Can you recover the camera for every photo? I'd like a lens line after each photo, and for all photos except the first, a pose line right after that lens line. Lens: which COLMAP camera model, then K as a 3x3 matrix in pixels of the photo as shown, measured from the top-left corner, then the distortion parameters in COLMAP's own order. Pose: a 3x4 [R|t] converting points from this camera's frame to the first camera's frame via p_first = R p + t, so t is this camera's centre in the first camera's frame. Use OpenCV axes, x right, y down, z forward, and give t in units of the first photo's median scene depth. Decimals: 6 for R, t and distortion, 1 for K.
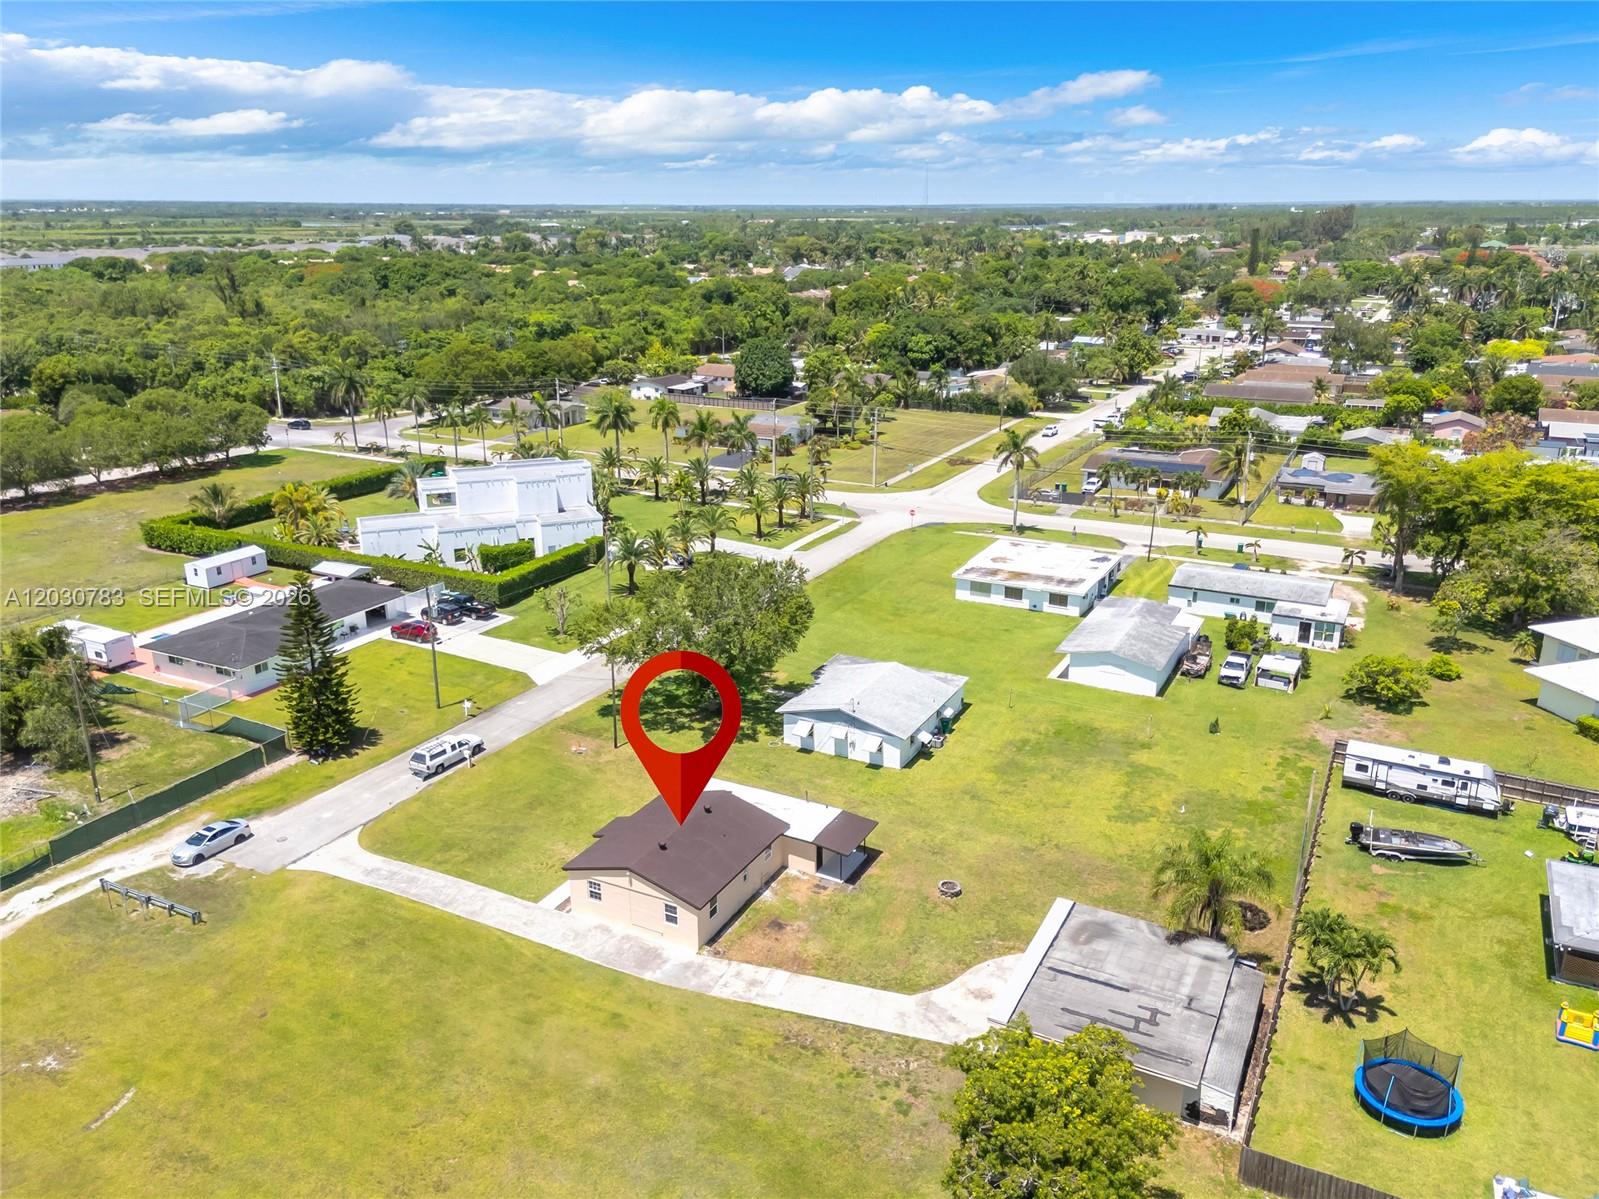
lens RADIAL K [[1204.7, 0, 799.5], [0, 1204.7, 599.5], [0, 0, 1]] dist [0.075549, -0.003875]
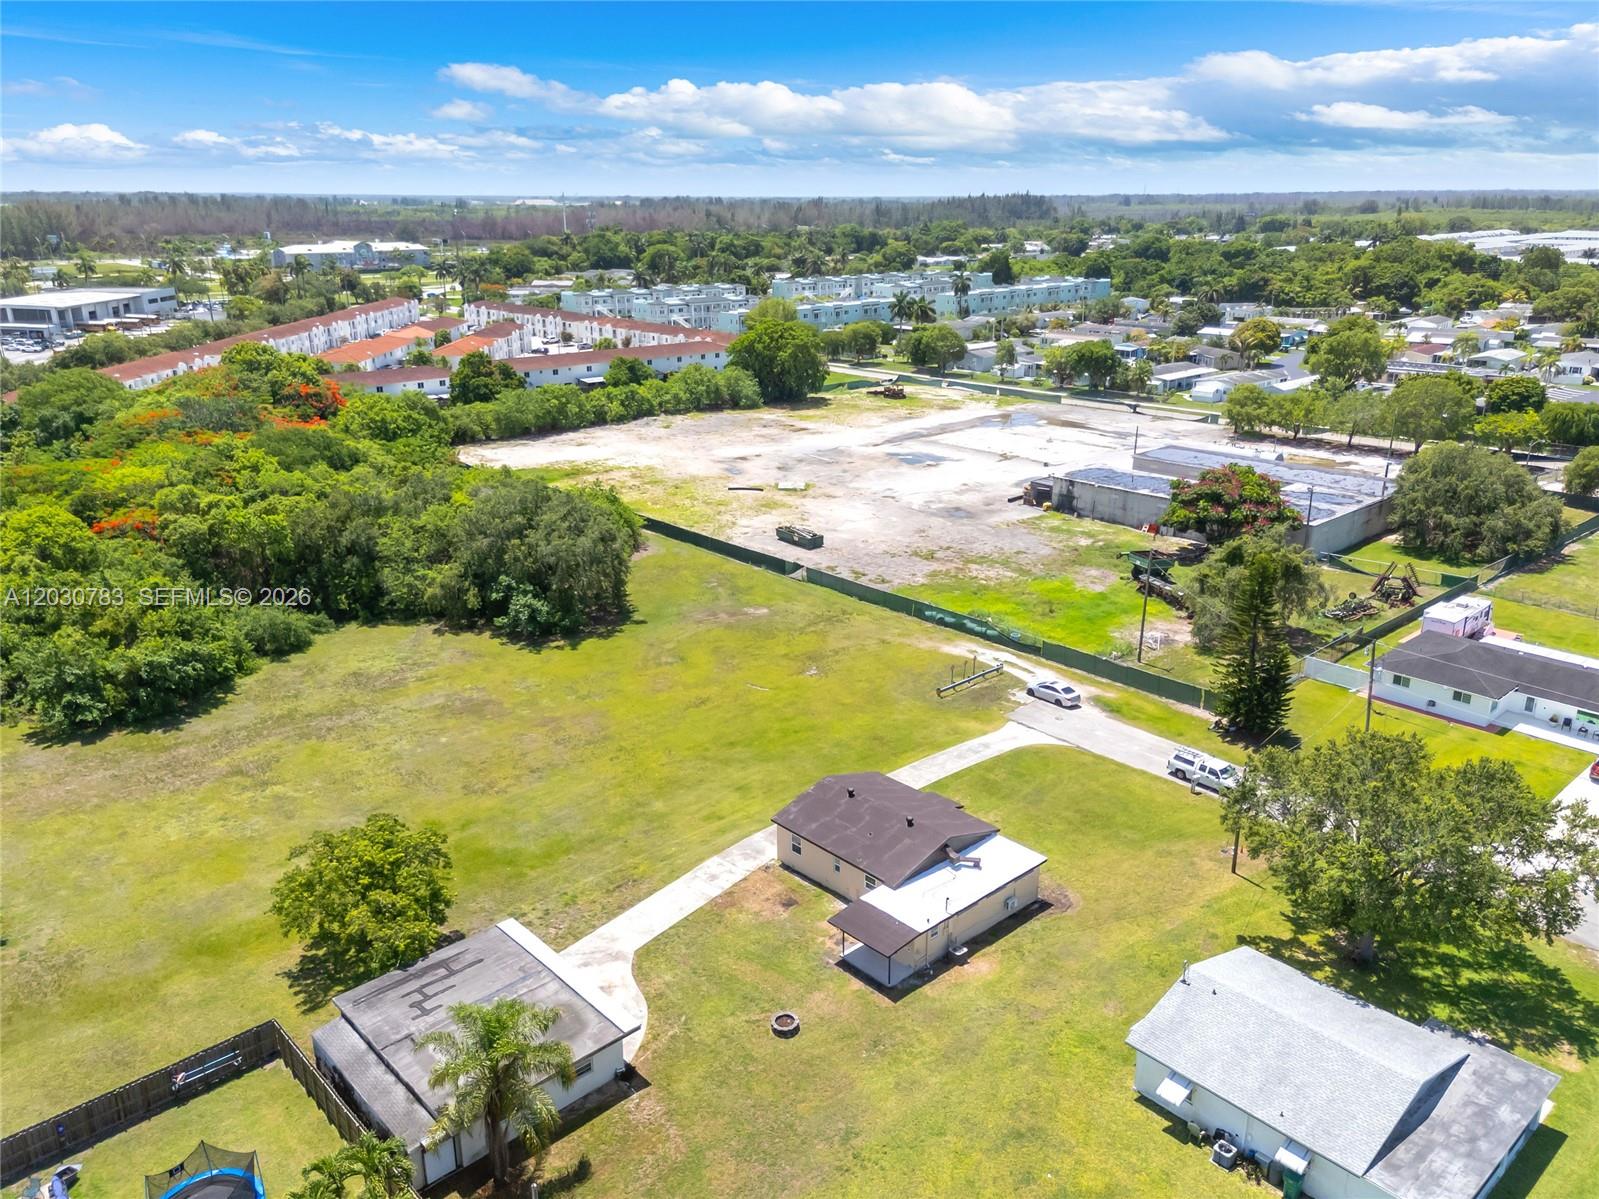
lens RADIAL K [[1179.6, 0, 804.3], [0, 1179.6, 609.0], [0, 0, 1]] dist [0.097074, -0.063547]
pose [[-0.334872, 0.309262, -0.890066, 0.615821], [-0.289361, 0.865209, 0.409492, -0.279774], [0.896734, 0.394678, -0.200246, 0.866709]]
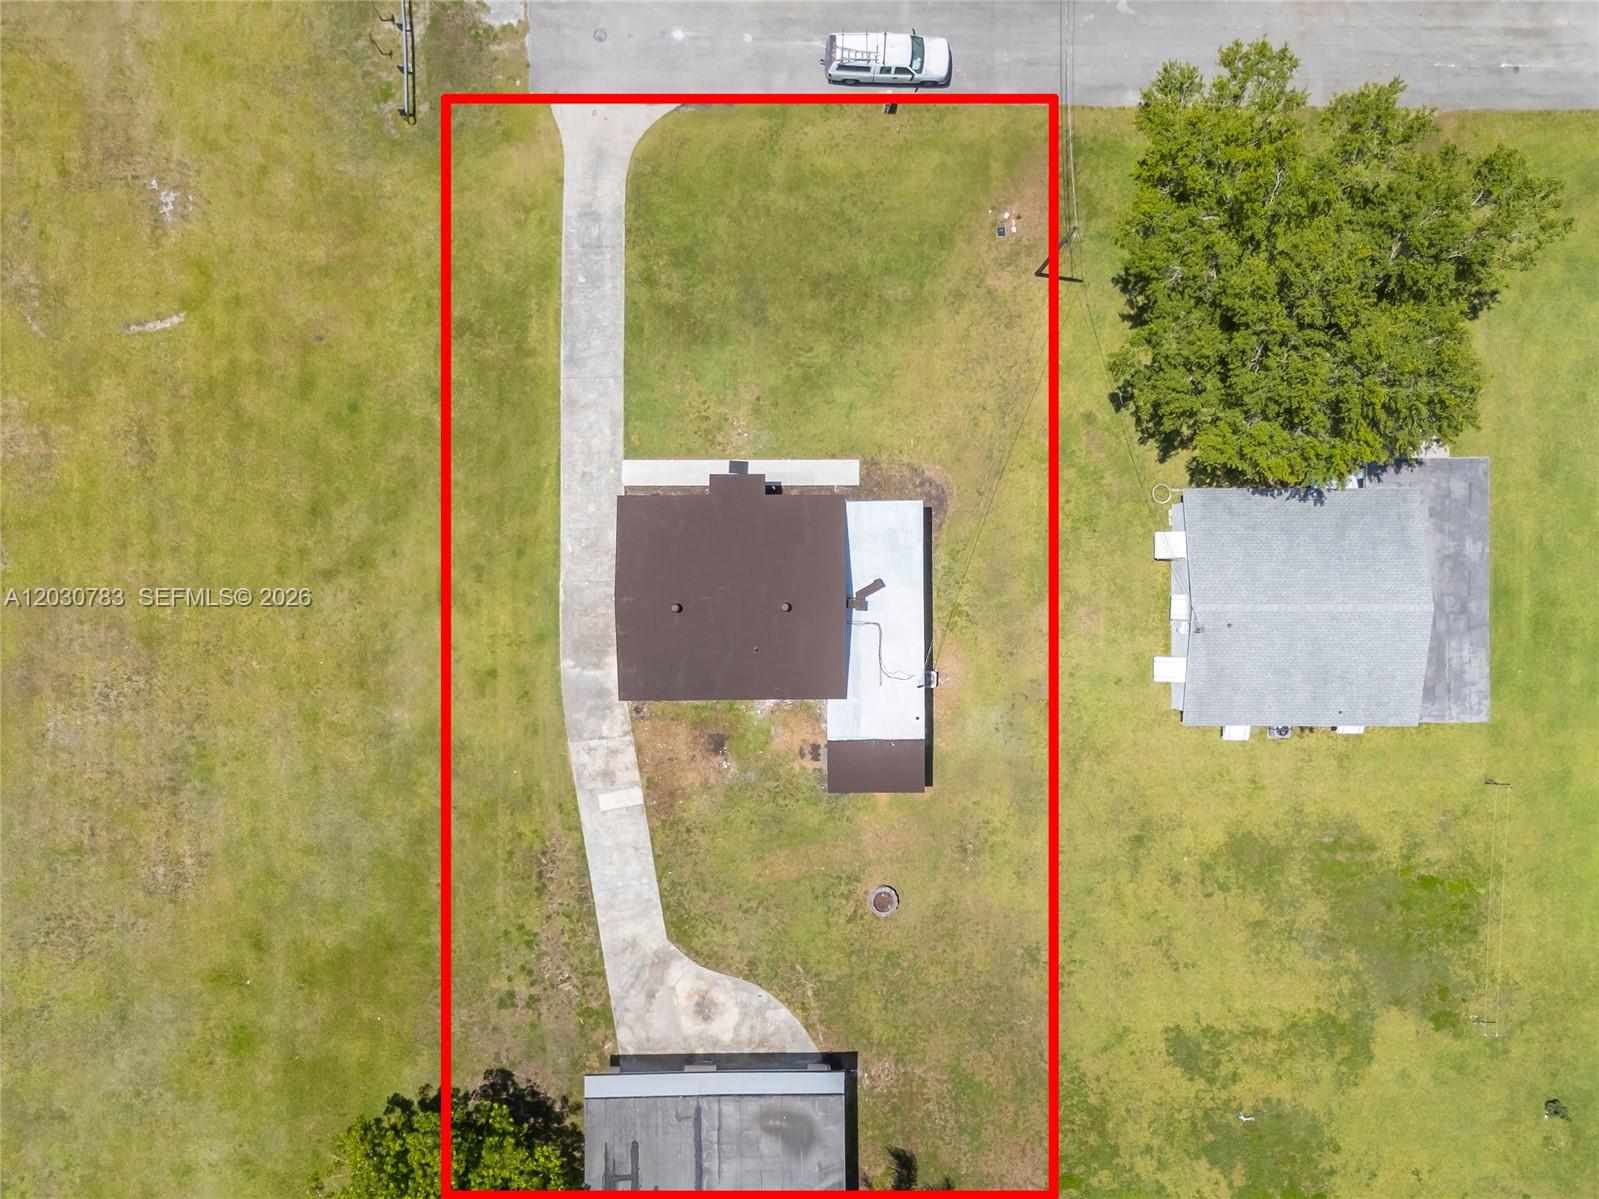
lens RADIAL K [[1179.6, 0, 804.3], [0, 1179.6, 609.0], [0, 0, 1]] dist [0.097074, -0.063547]
pose [[0.469269, 0.883030, 0.006697, -0.061216], [-0.287222, 0.145458, 0.946755, -0.418338], [0.835039, -0.446206, 0.321885, 0.644913]]
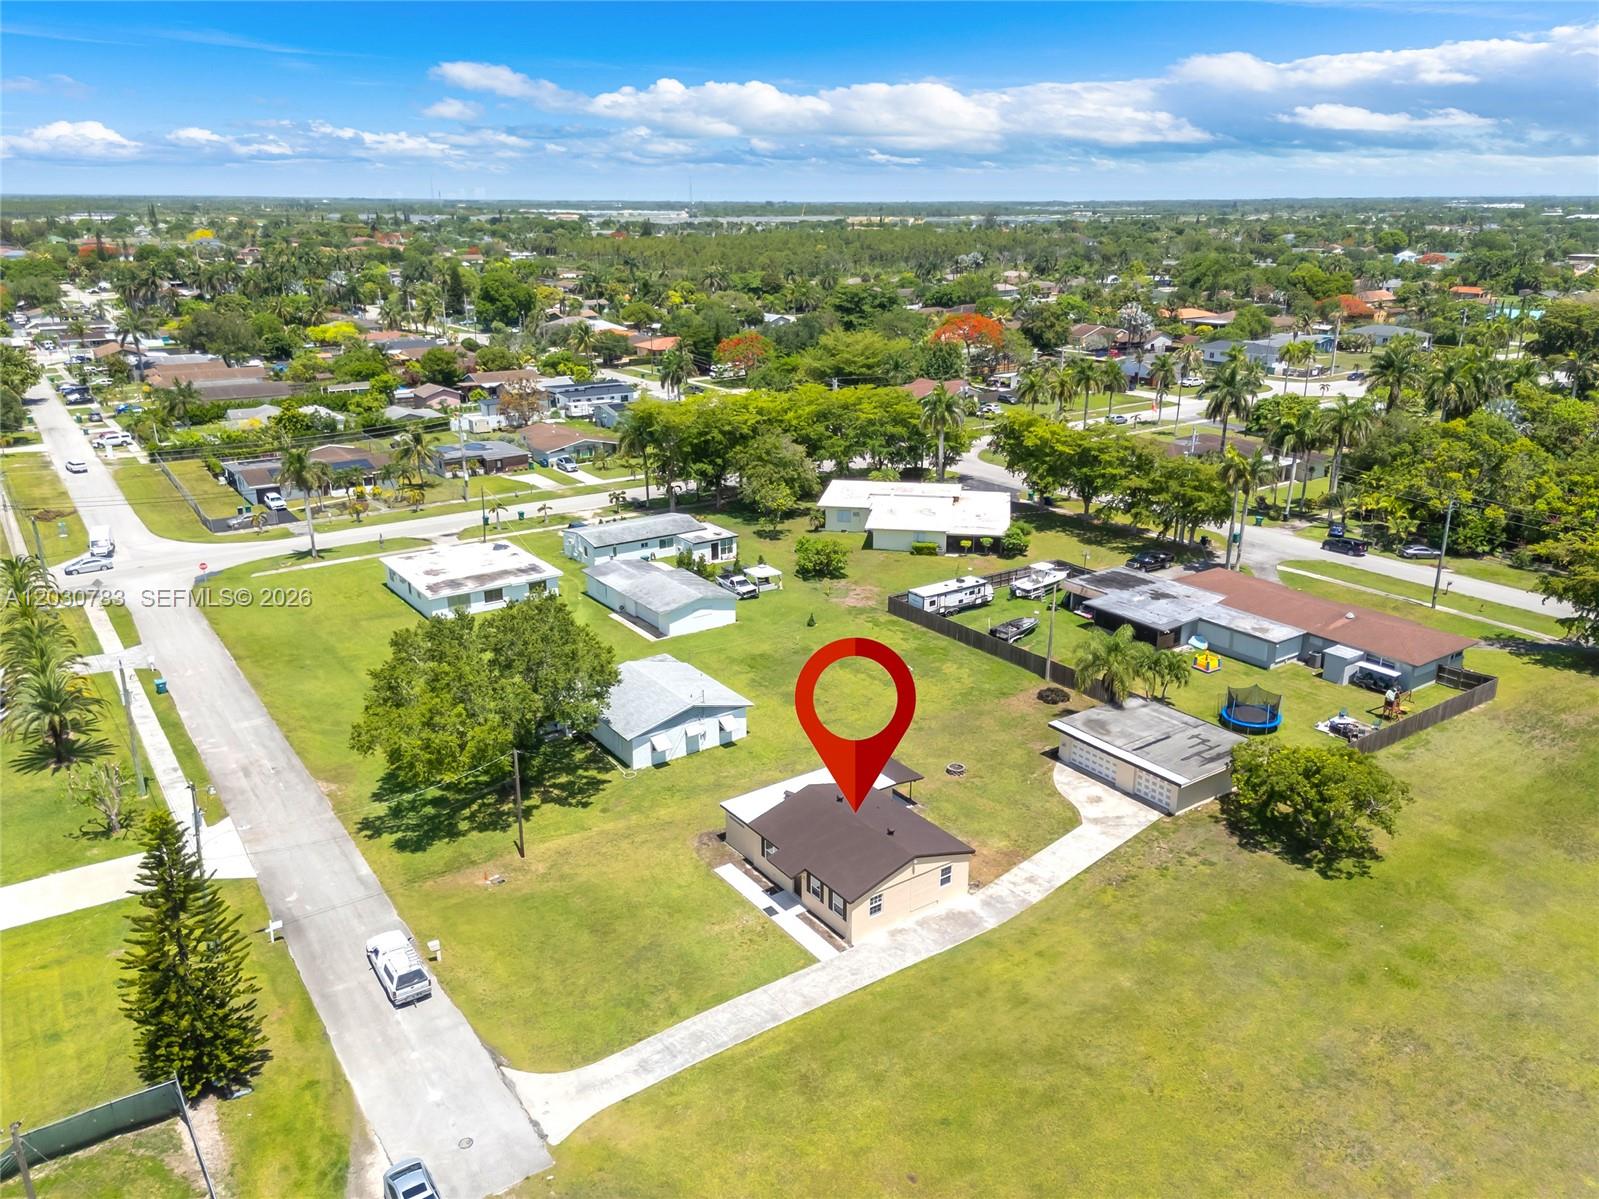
lens RADIAL K [[1179.6, 0, 804.3], [0, 1179.6, 609.0], [0, 0, 1]] dist [0.097074, -0.063547]
pose [[0.451492, -0.289553, 0.843987, -0.728431], [0.275461, 0.944911, 0.176819, -0.132502], [-0.848691, 0.152653, 0.506381, 0.413651]]
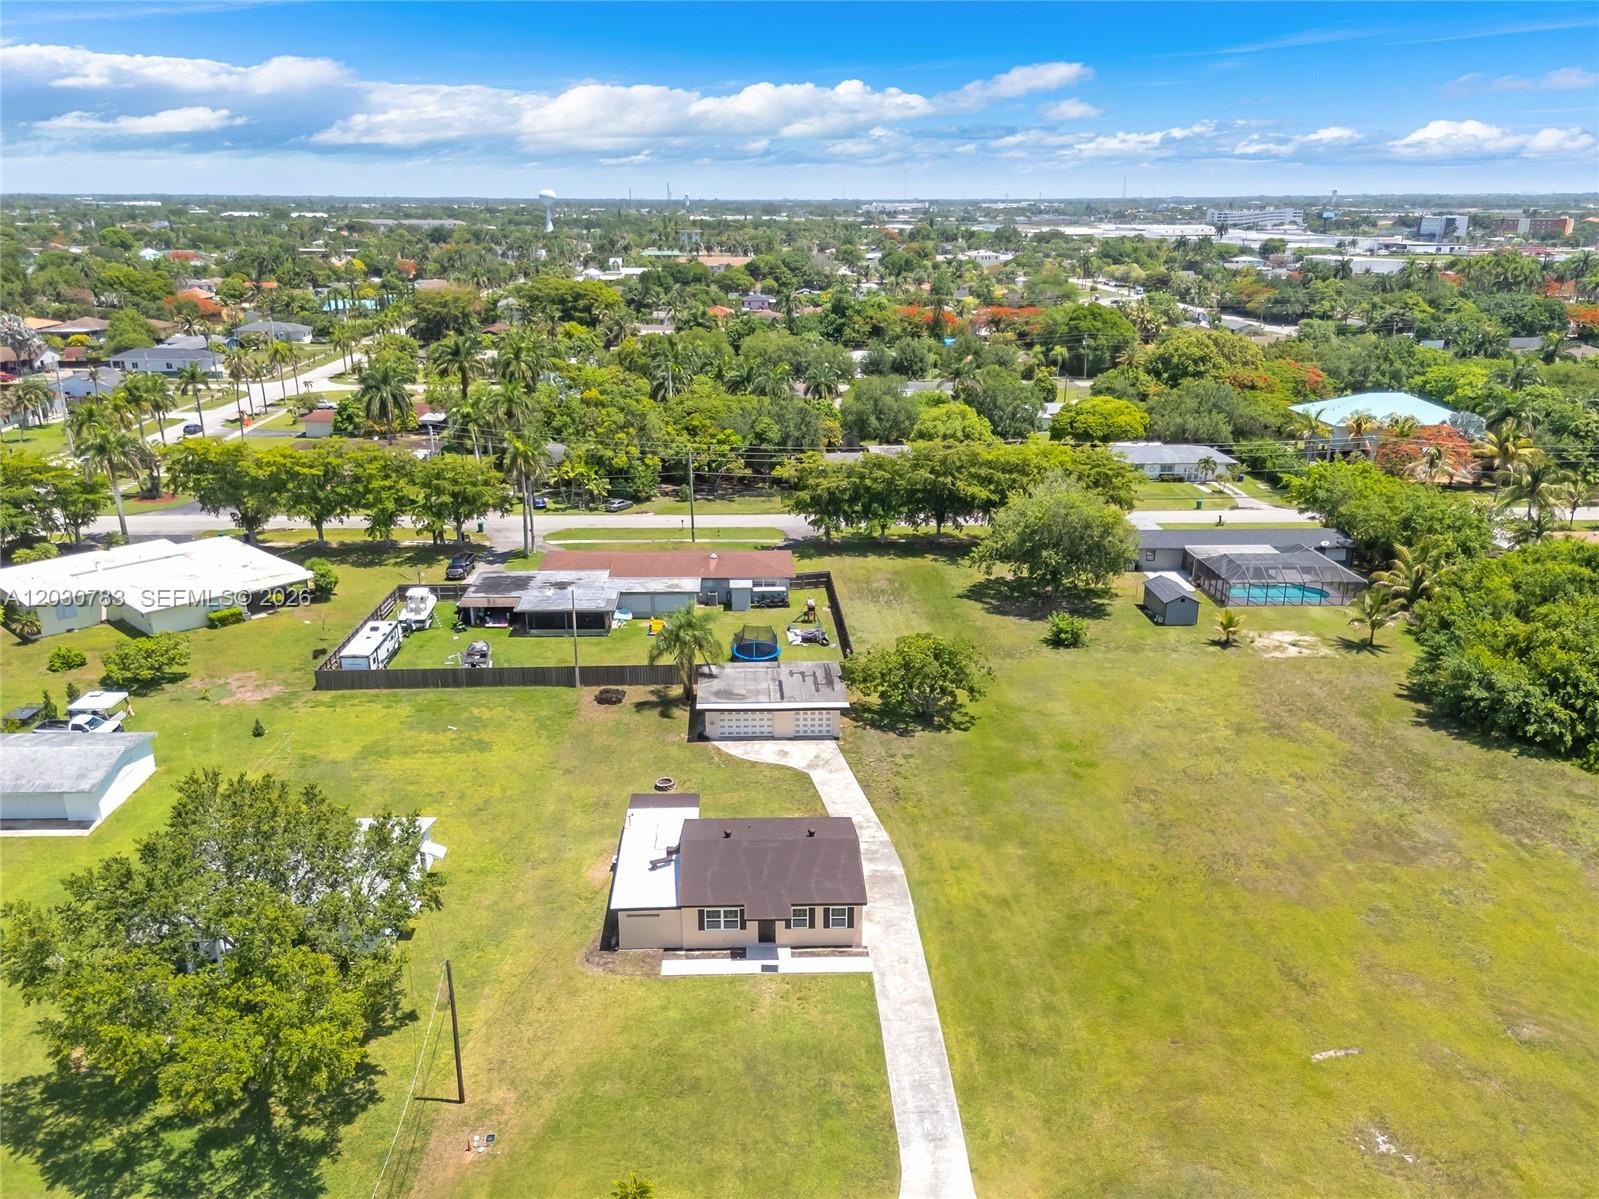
lens RADIAL K [[1165.7, 0, 767.0], [0, 1165.7, 643.7], [0, 0, 1]] dist [0.054666, -0.007960]
pose [[-0.486961, -0.309683, 0.816679, -0.657237], [0.272051, 0.834739, 0.478747, -0.317591], [-0.829974, 0.455309, -0.322236, 0.994576]]
